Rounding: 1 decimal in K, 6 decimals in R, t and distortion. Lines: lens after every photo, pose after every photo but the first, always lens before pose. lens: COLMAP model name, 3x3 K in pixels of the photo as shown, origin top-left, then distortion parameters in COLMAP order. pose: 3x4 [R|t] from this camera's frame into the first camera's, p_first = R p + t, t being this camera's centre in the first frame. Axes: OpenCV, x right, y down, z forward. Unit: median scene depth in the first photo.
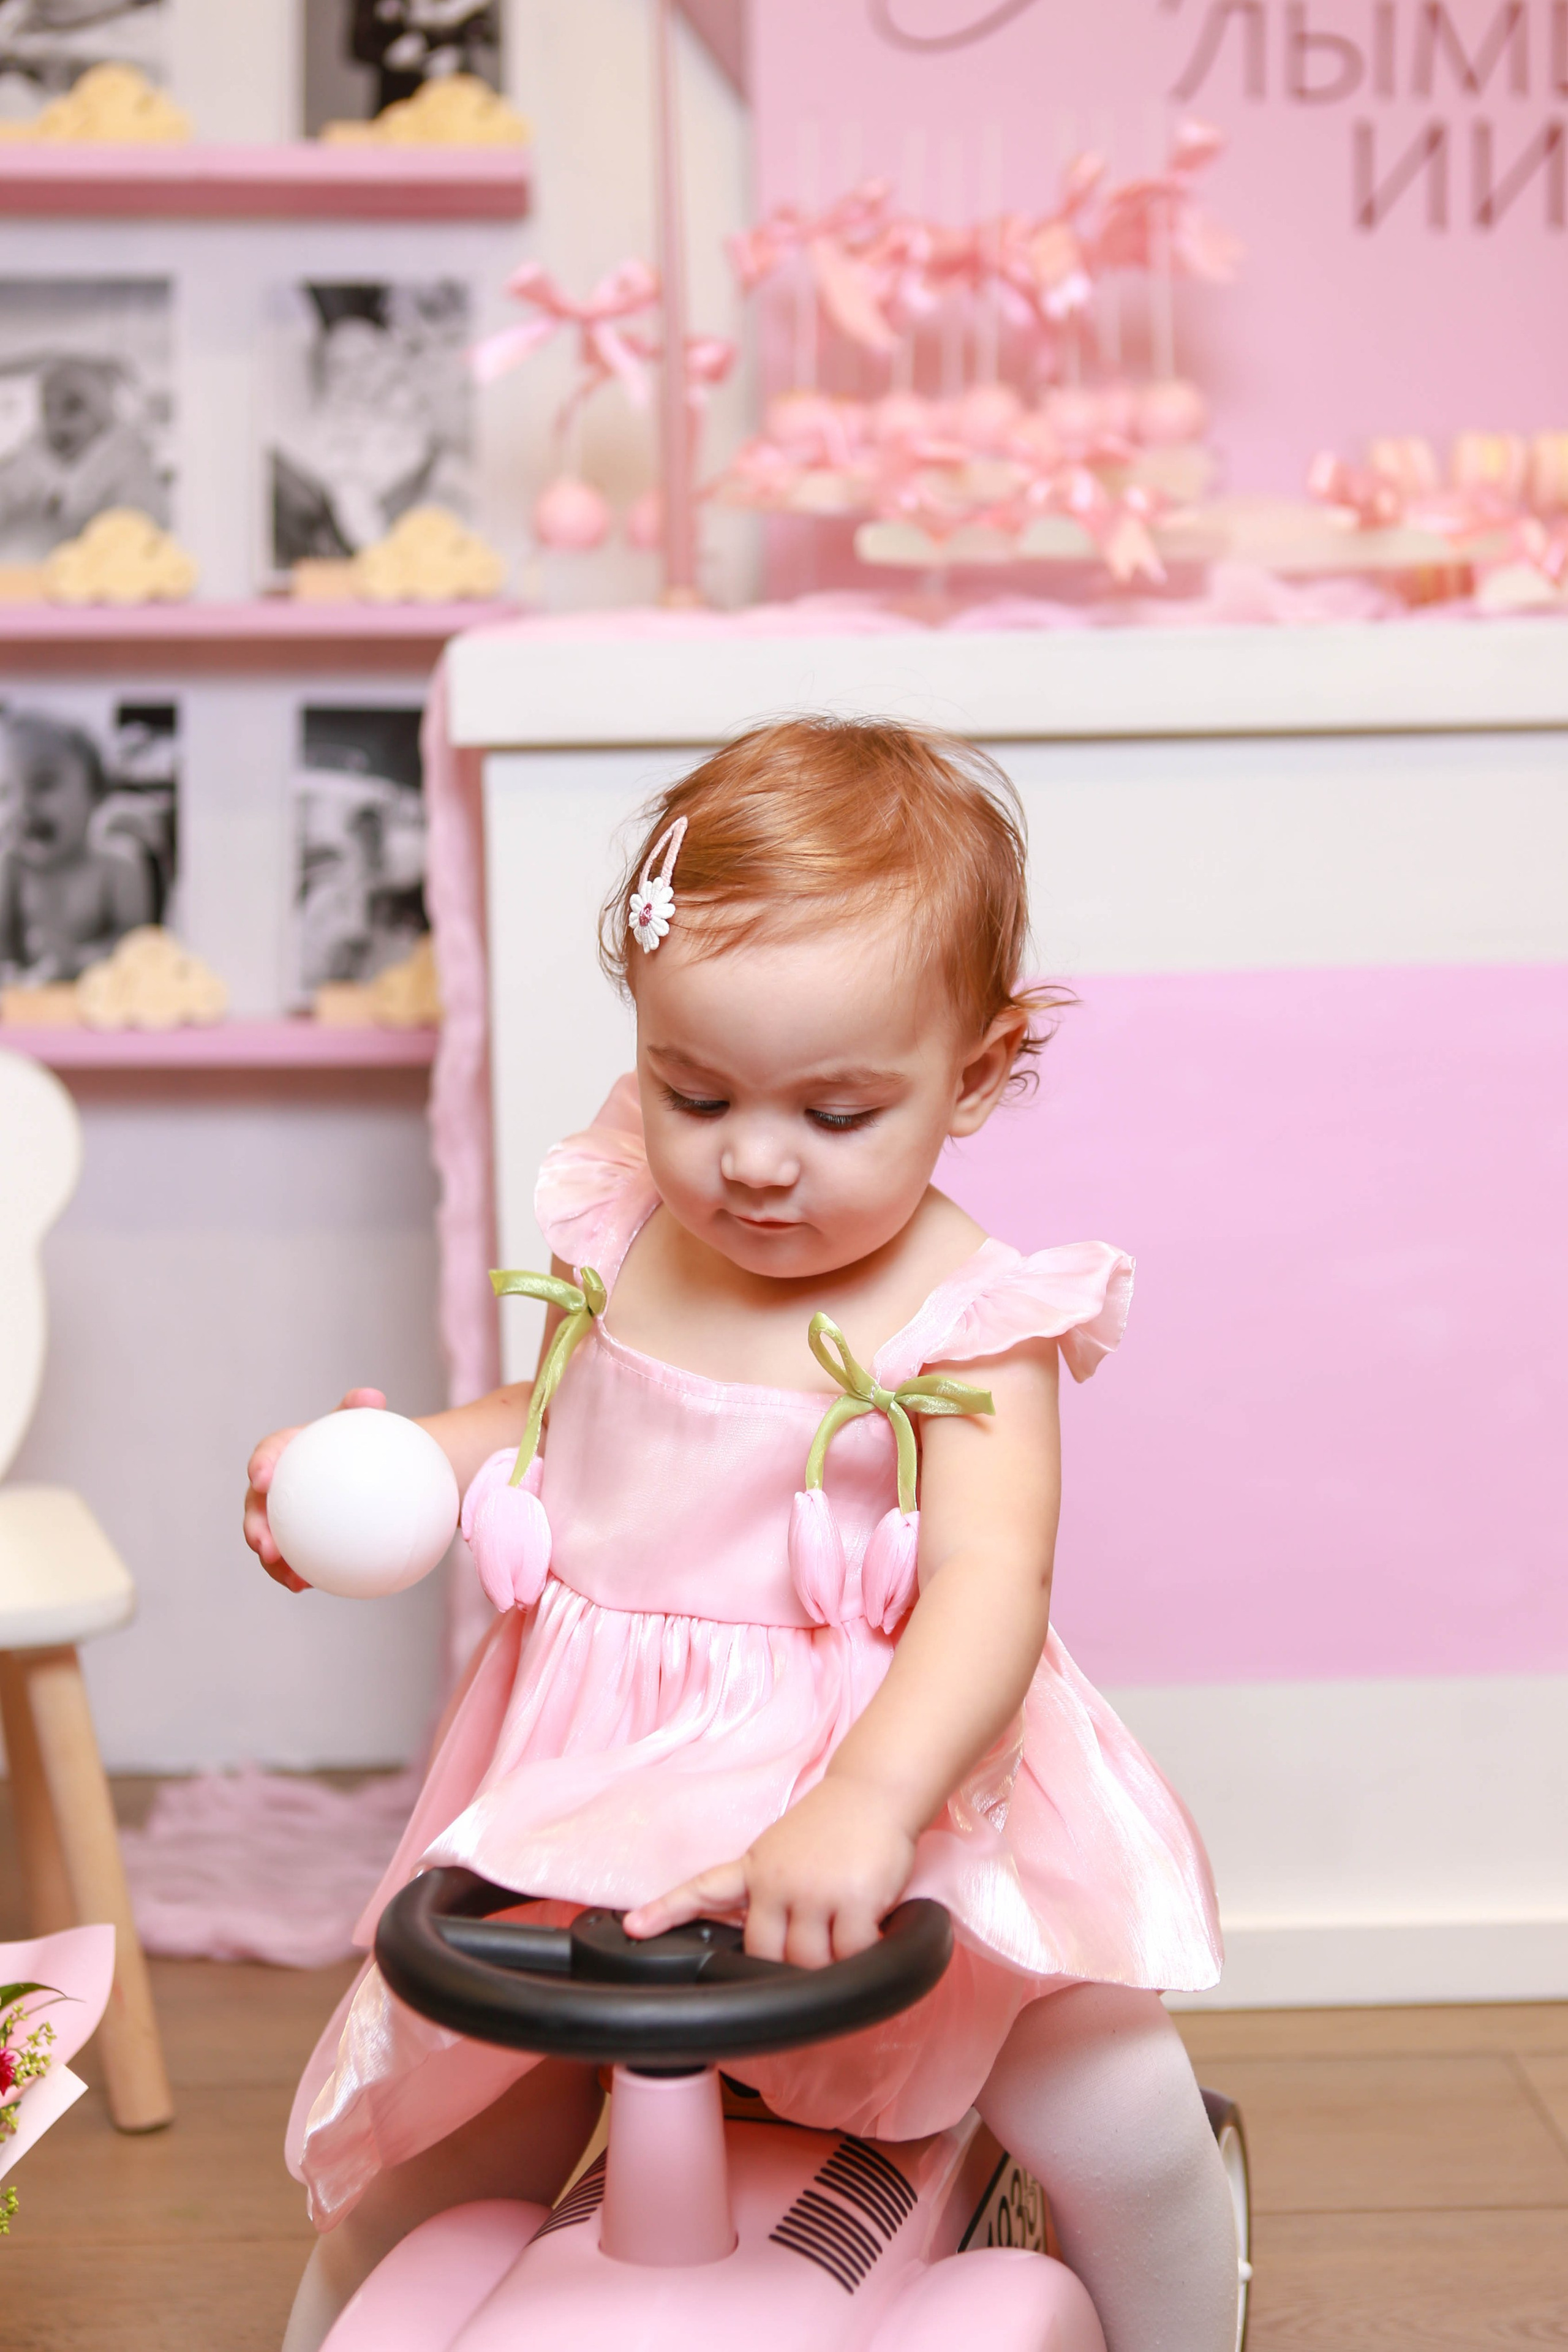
lens RADIAL K [[3365.3, 0, 750.4], [0, 3365.3, 1120.6], [0, 0, 1]] dist [0.024113, 0.000000]
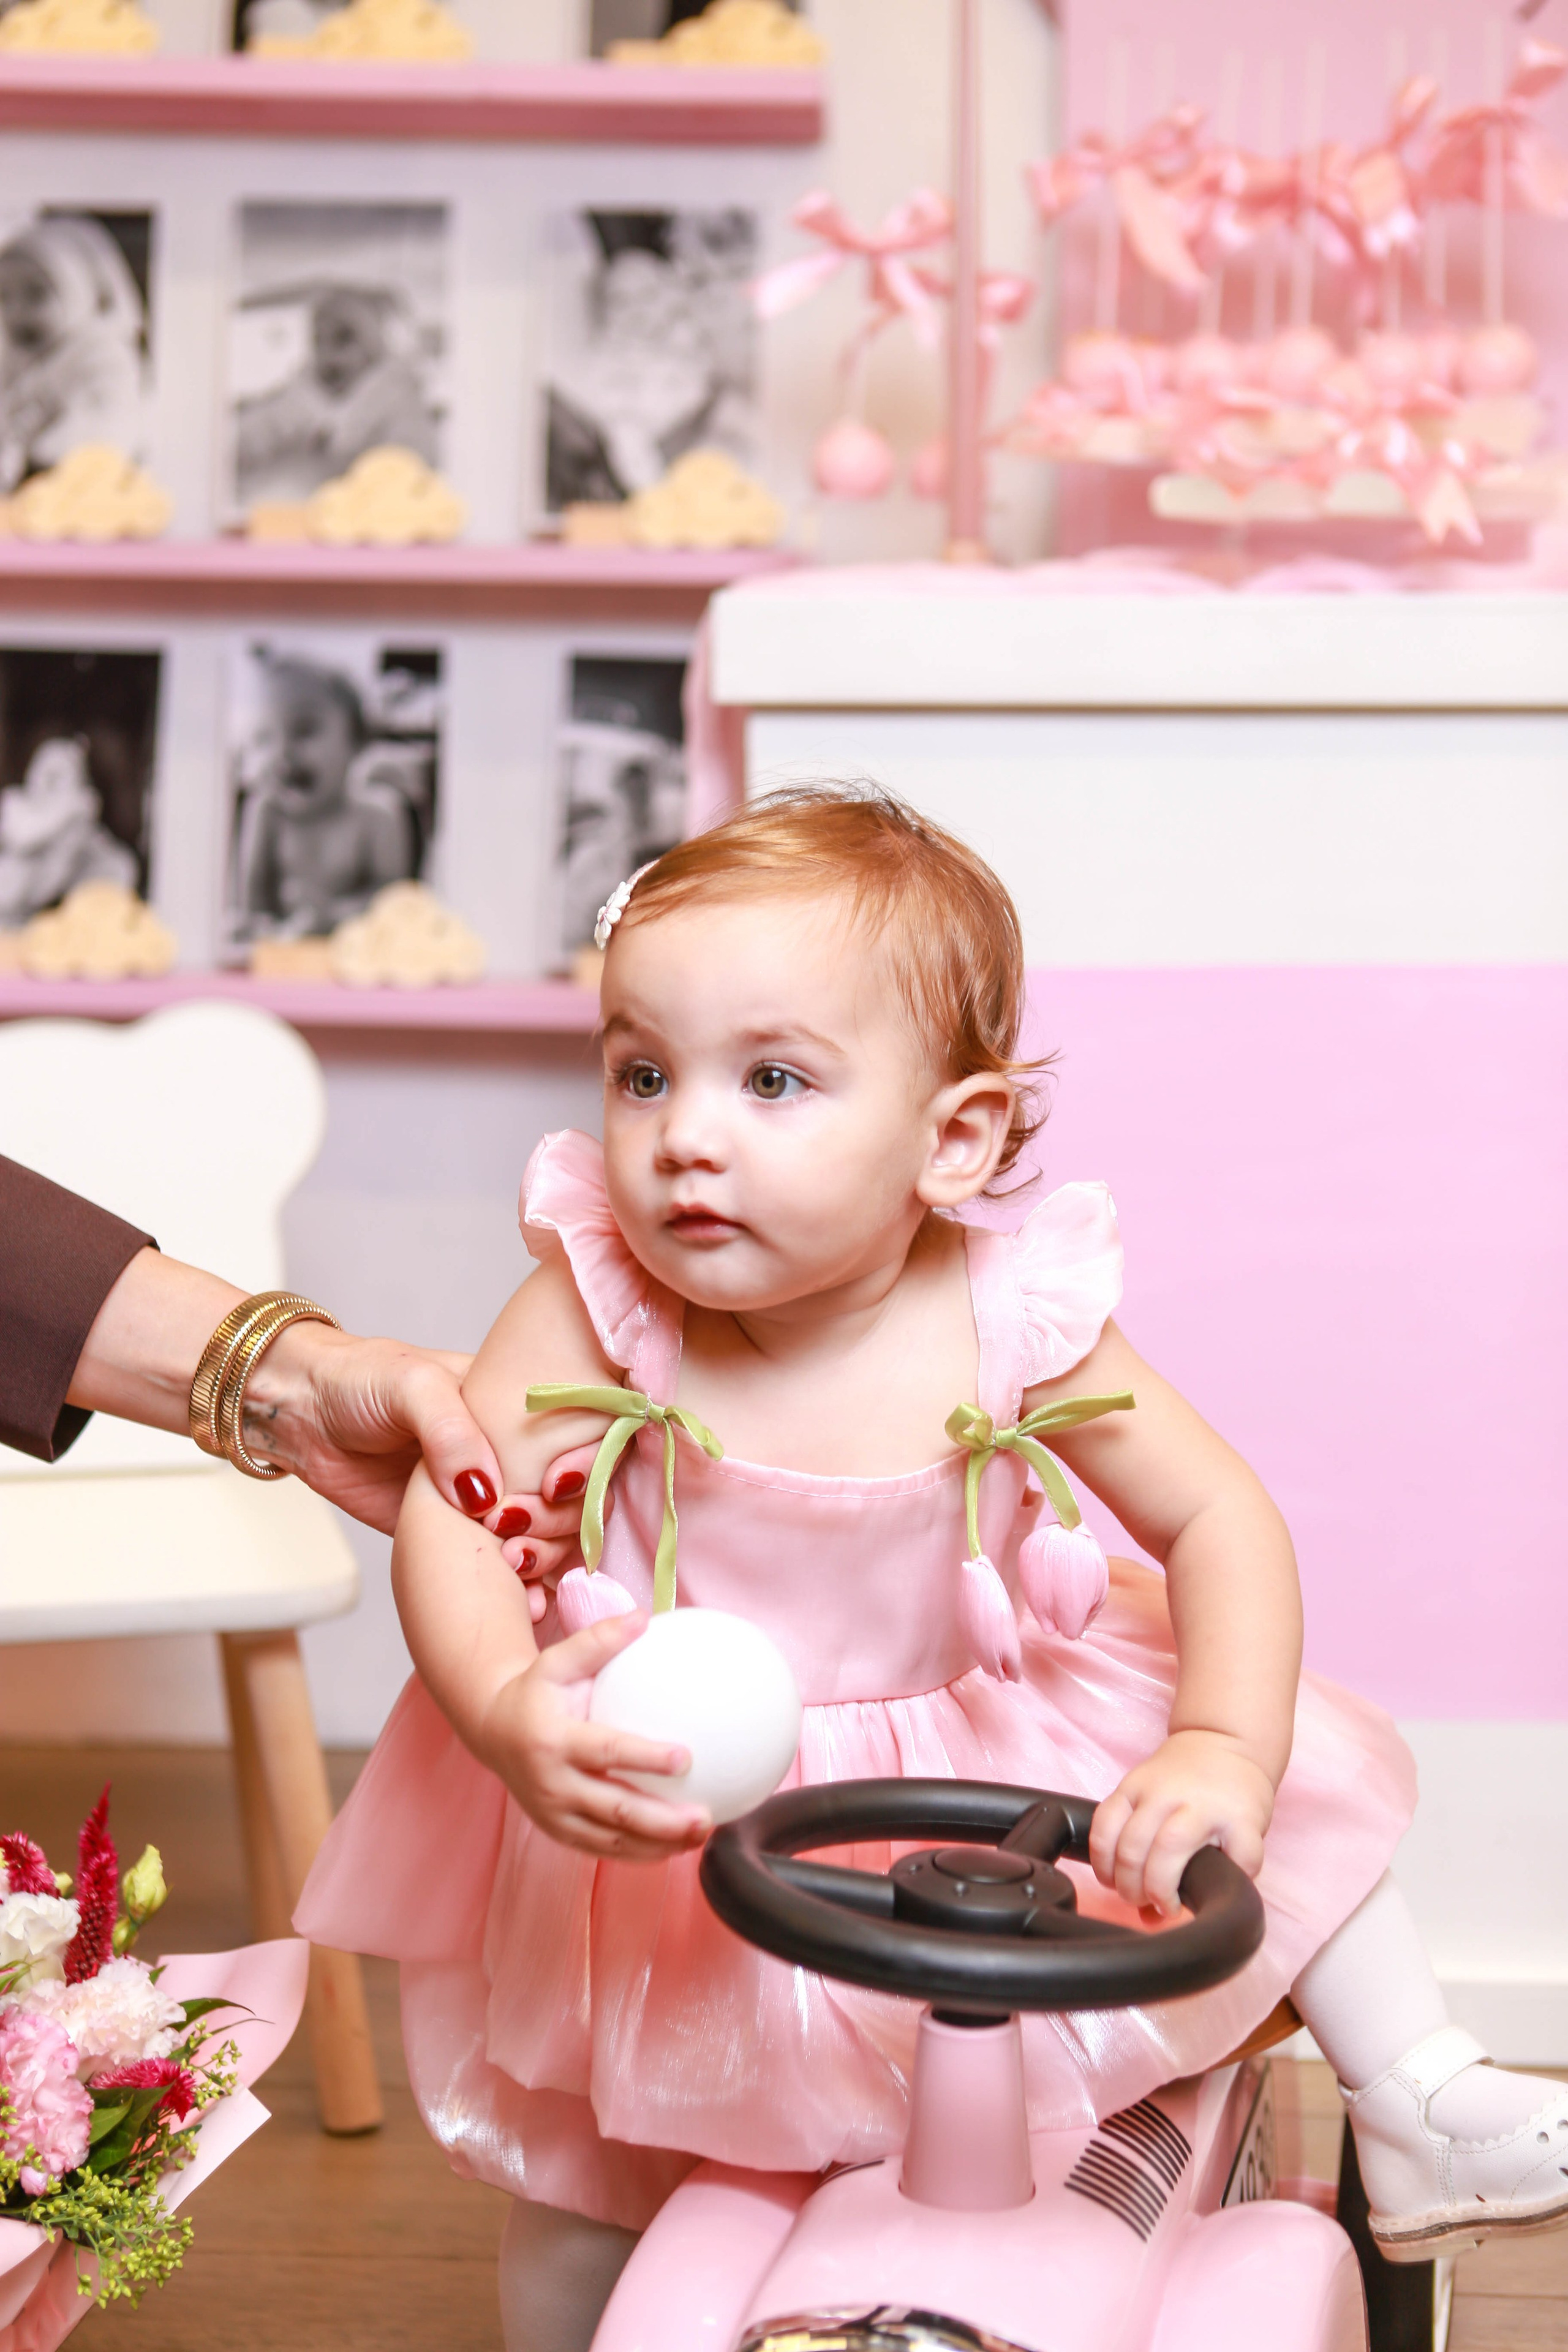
lens RADIAL K [[3397.0, 0, 771.2], [0, 3397.0, 1161.8], [0, 0, 1]] dist [0.047968, 0.000000]
pose [[0.996146, 0.033562, -0.081033, 0.007520], [-0.031410, 0.999123, 0.027690, -0.007482], [0.081891, -0.025038, 0.996327, 0.034124]]
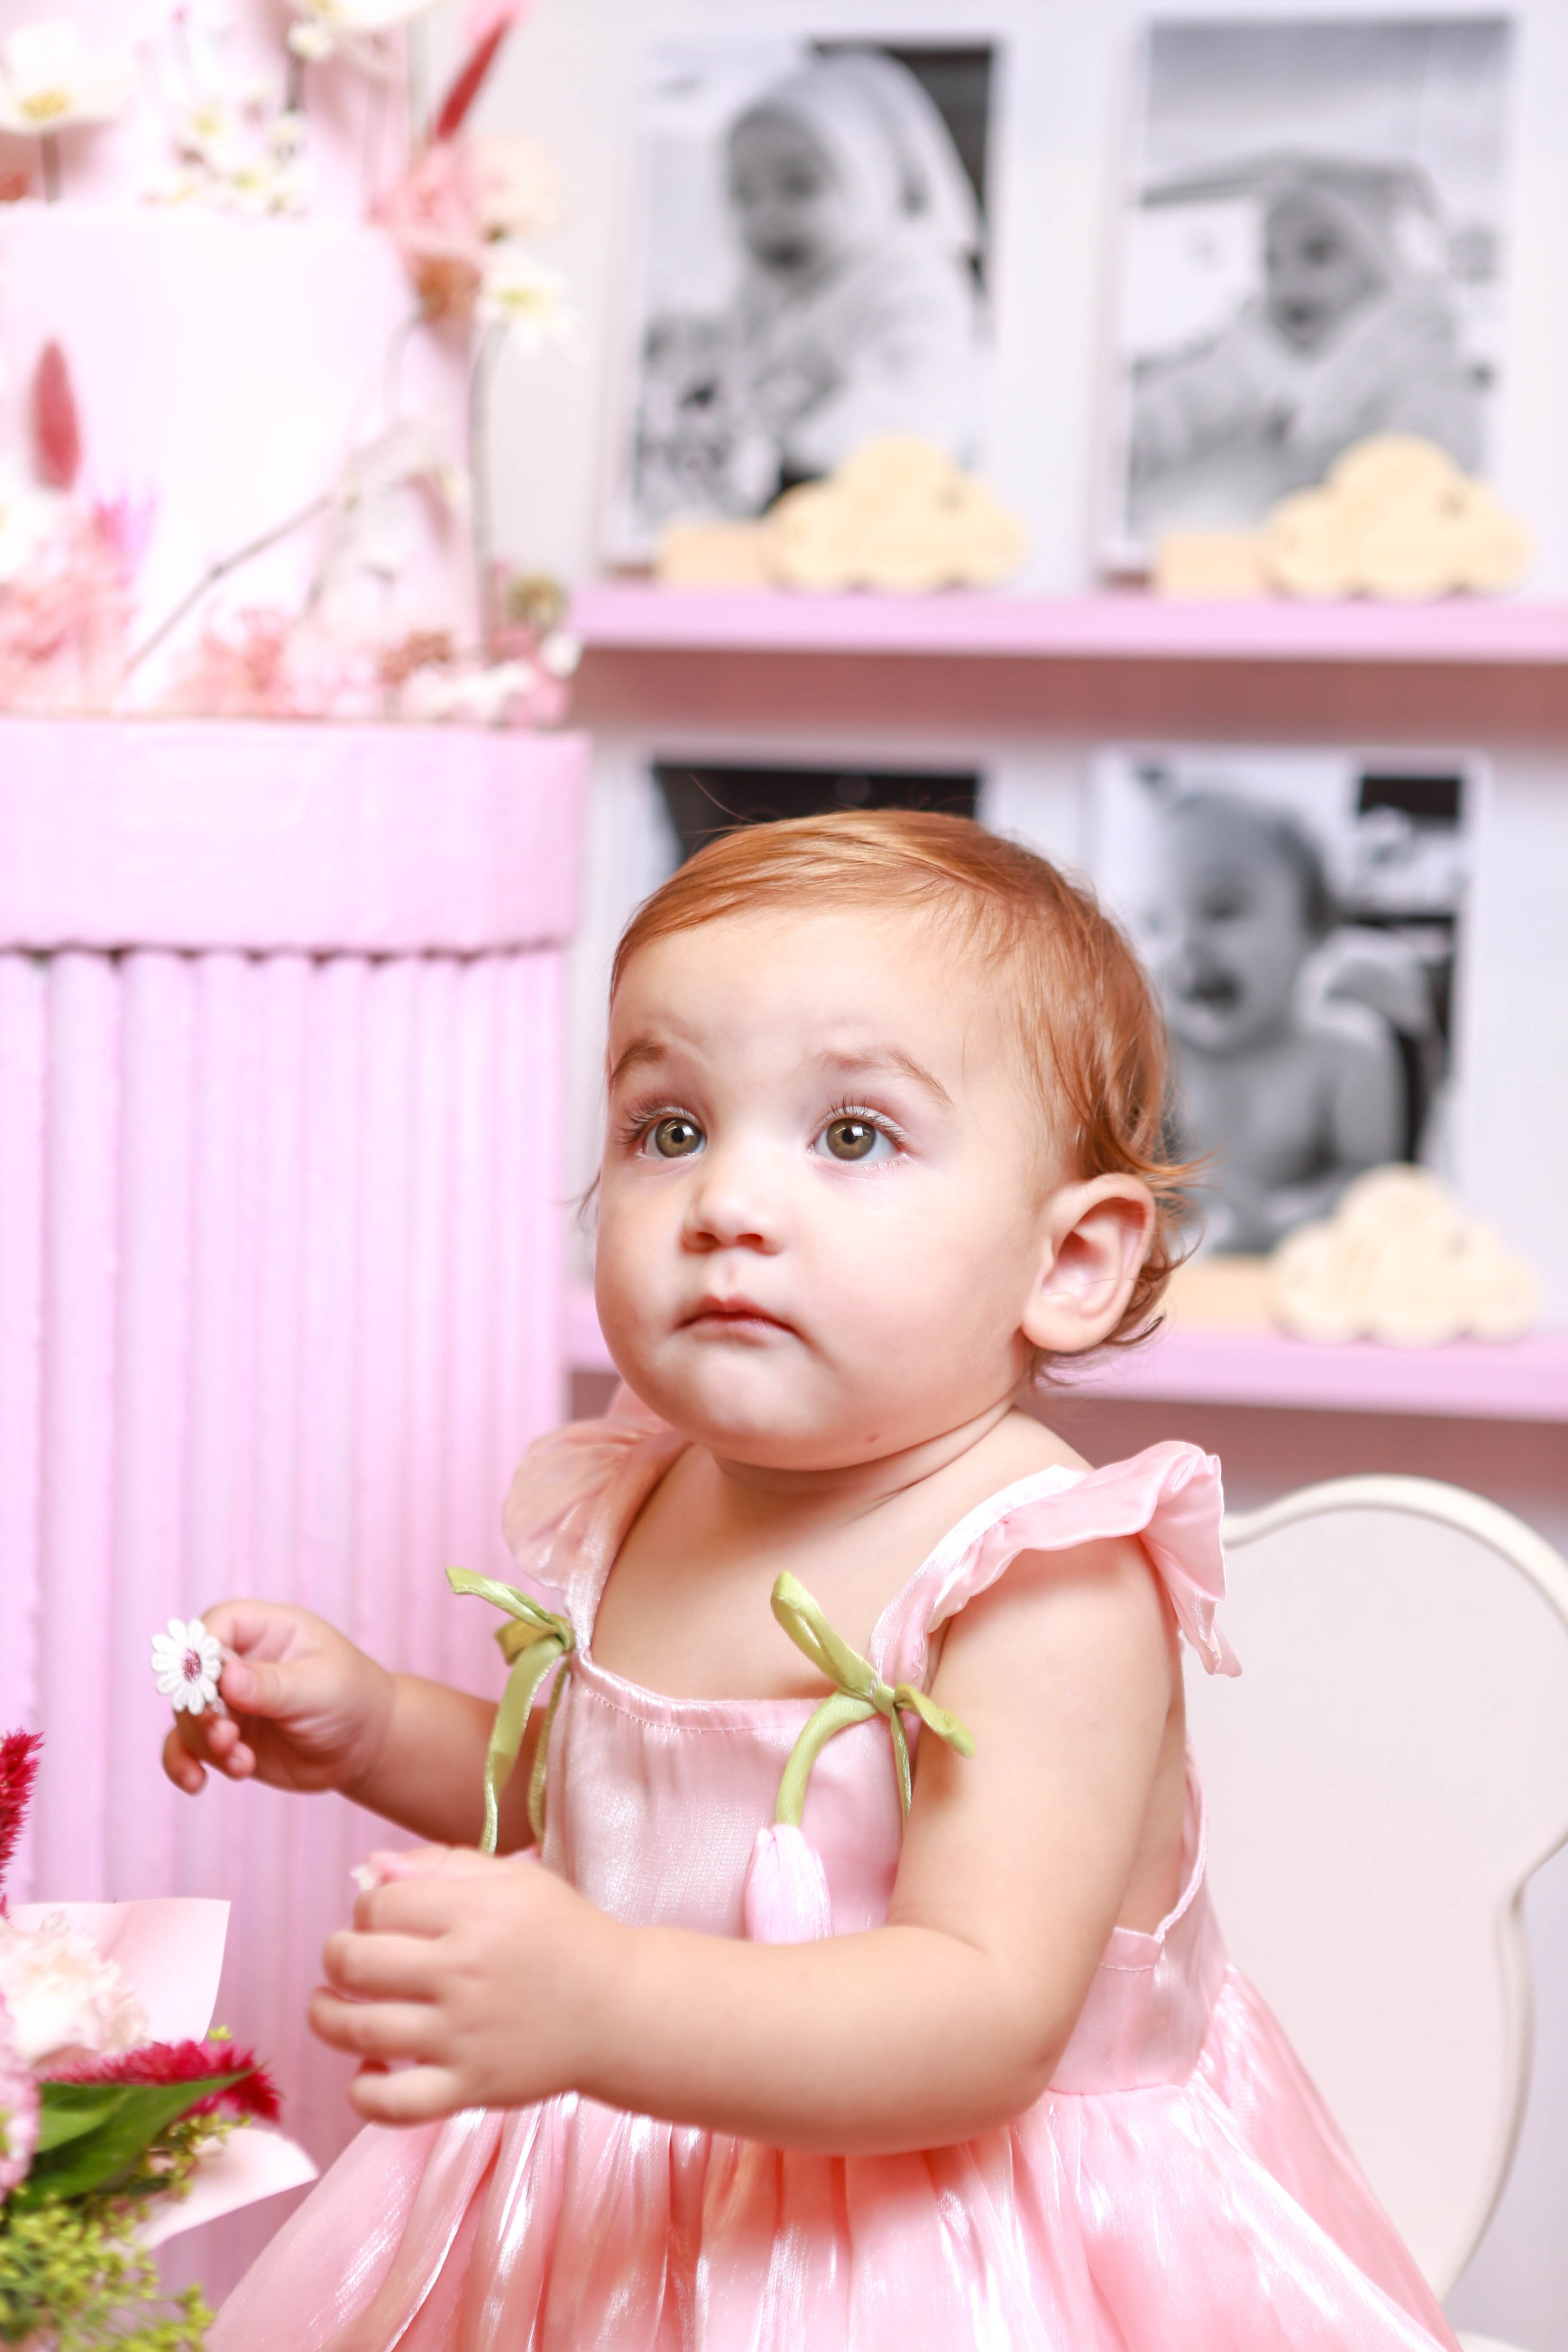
lens RADIAL K [[4617.3, 0, 784.2], [0, 4617.3, 1187.0], [0, 0, 1]] dist [0.286148, 0.000000]
pose [[0.985073, 0.044611, -0.166255, -0.151102], [-0.048393, 0.998652, -0.018763, -0.034058], [0.165194, 0.026528, 0.985904, 0.205871]]
